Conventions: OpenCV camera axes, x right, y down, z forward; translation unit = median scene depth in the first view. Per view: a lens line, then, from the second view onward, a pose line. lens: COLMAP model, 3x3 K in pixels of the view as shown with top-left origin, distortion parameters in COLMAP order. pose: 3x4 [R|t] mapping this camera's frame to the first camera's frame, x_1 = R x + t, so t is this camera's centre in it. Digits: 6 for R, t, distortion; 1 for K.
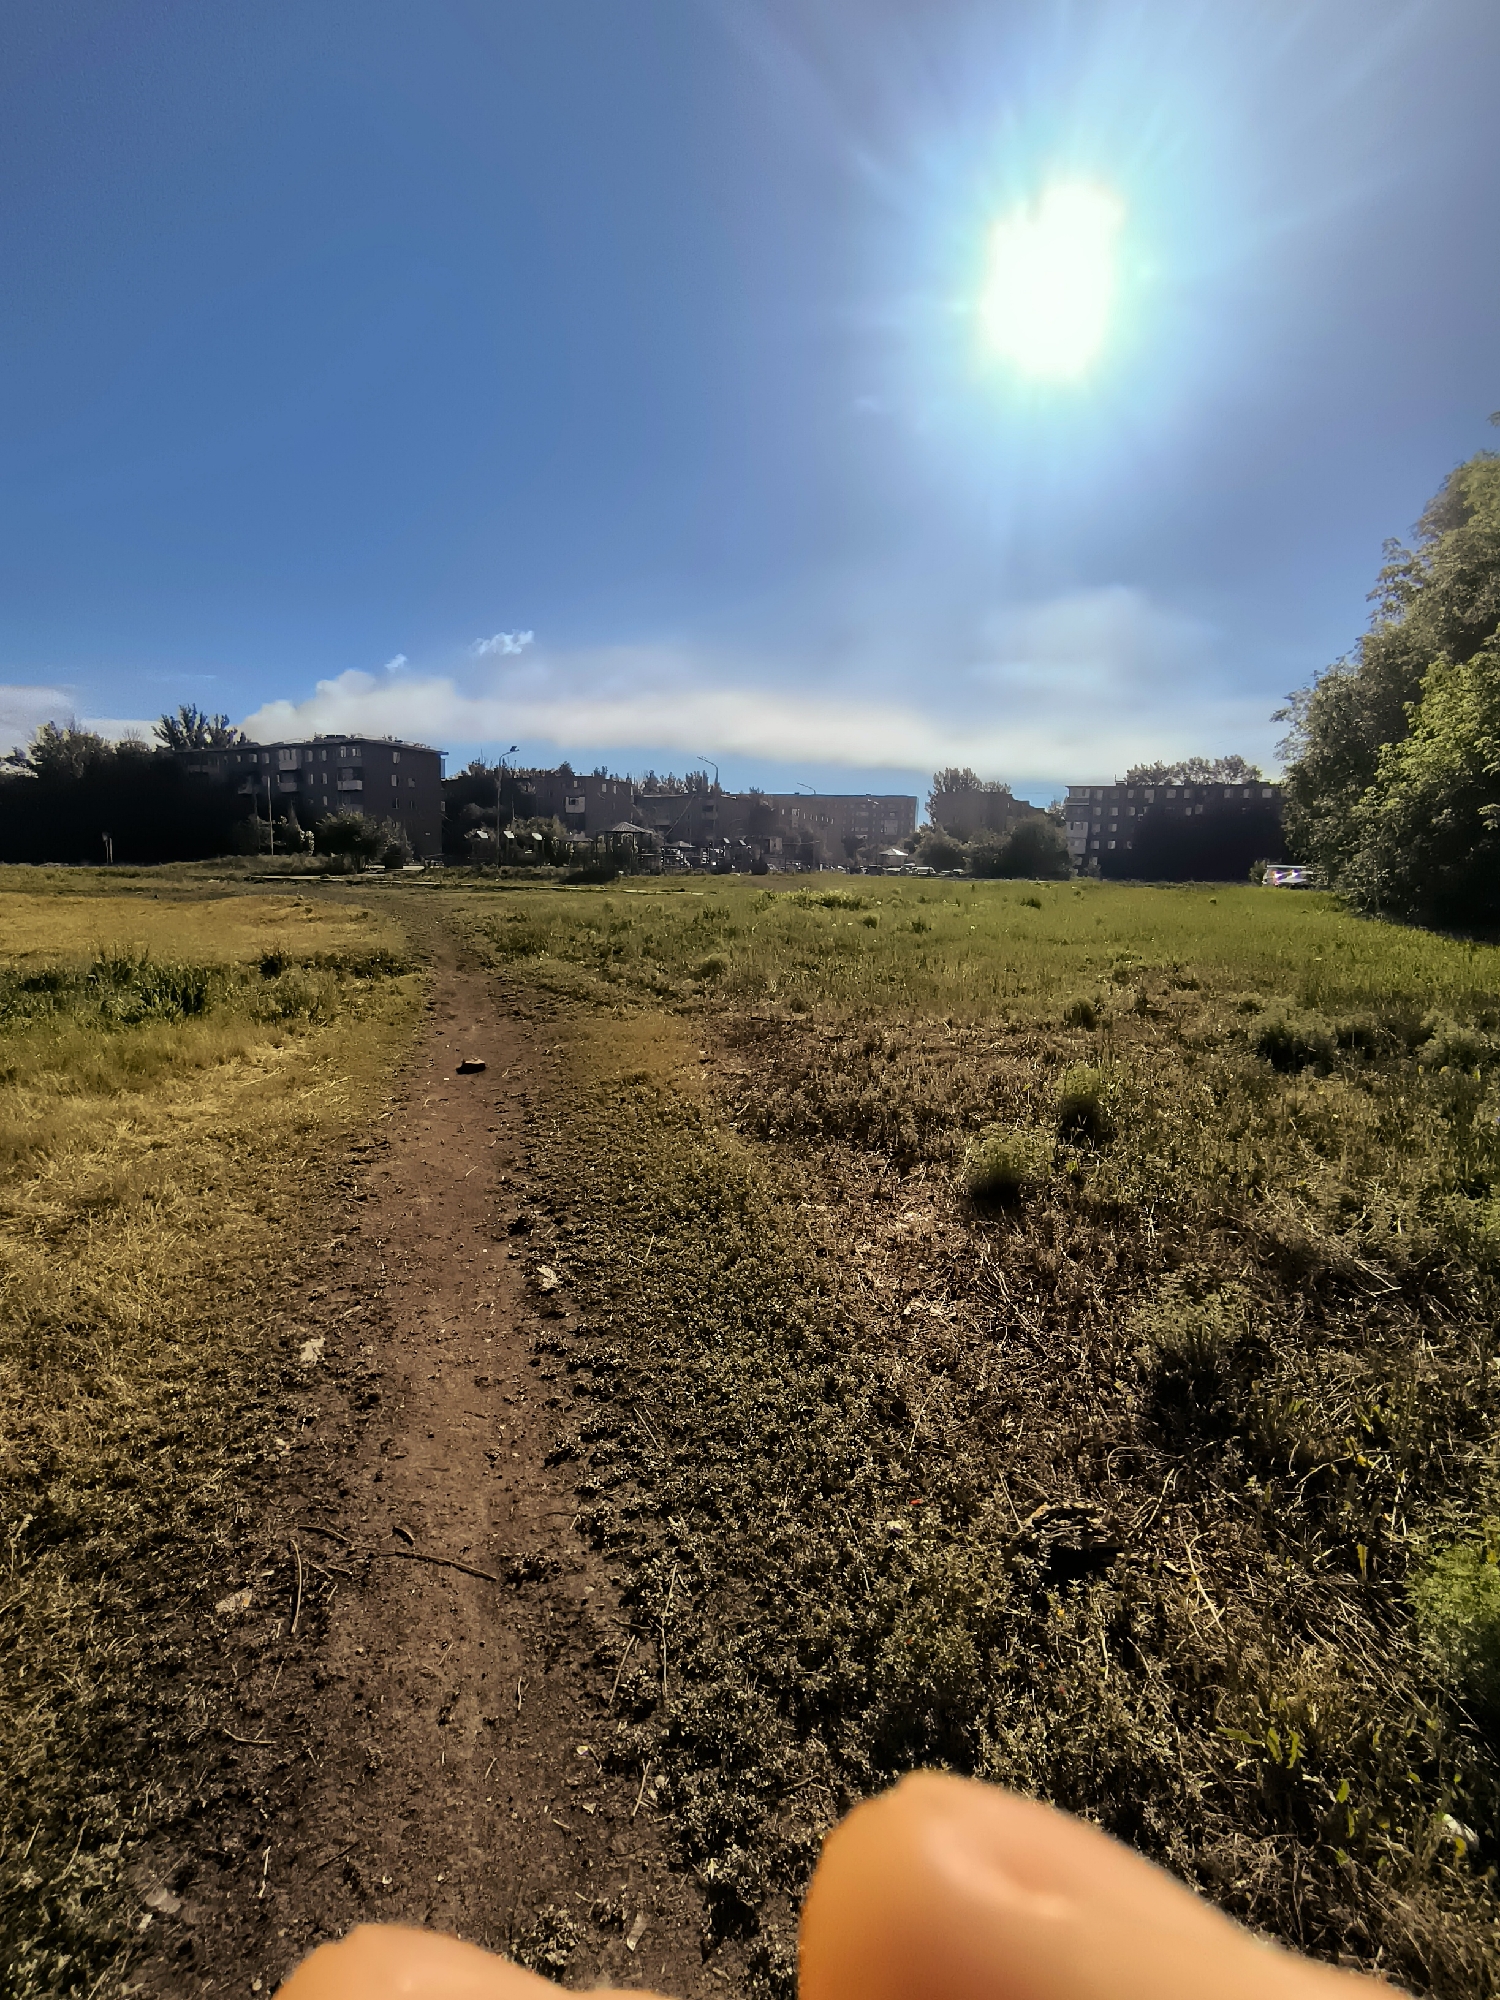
lens RADIAL K [[923.9, 0, 750.0], [0, 923.9, 1000.0], [0, 0, 1]] dist [0.000375, 0.000020]
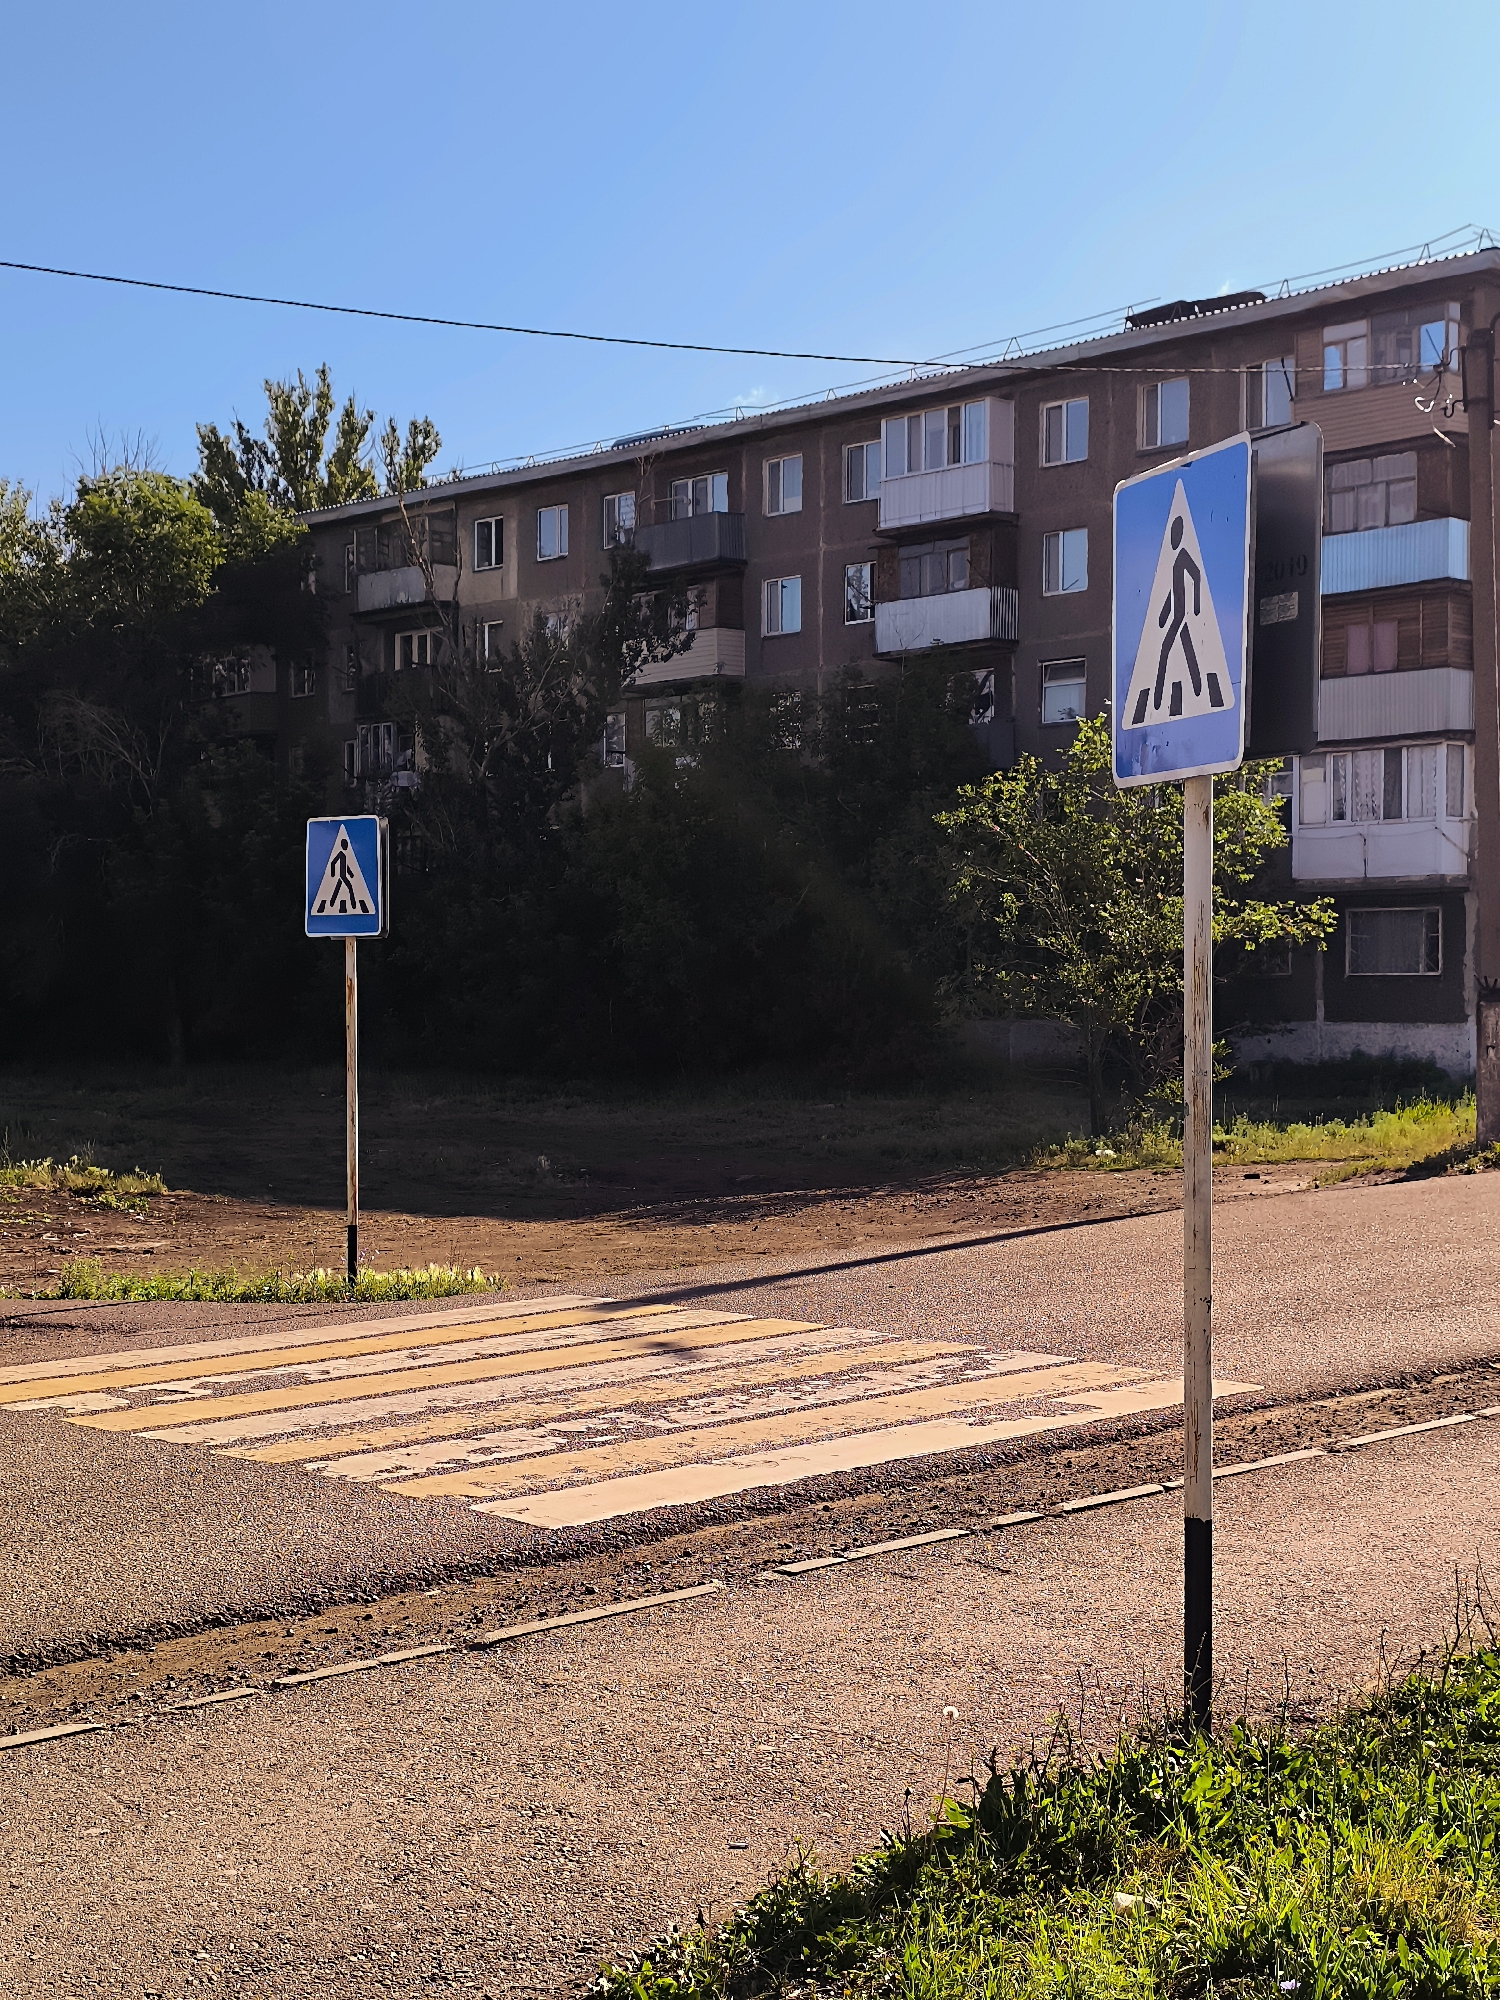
lens RADIAL K [[2660.6, 0, 750.0], [0, 2660.6, 1000.0], [0, 0, 1]] dist [0.007242, 0.006874]
pose [[0.954982, -0.033319, -0.294788, -0.308236], [-0.006076, 0.991268, -0.131723, -0.075103], [0.296603, 0.127584, 0.946440, 0.419614]]
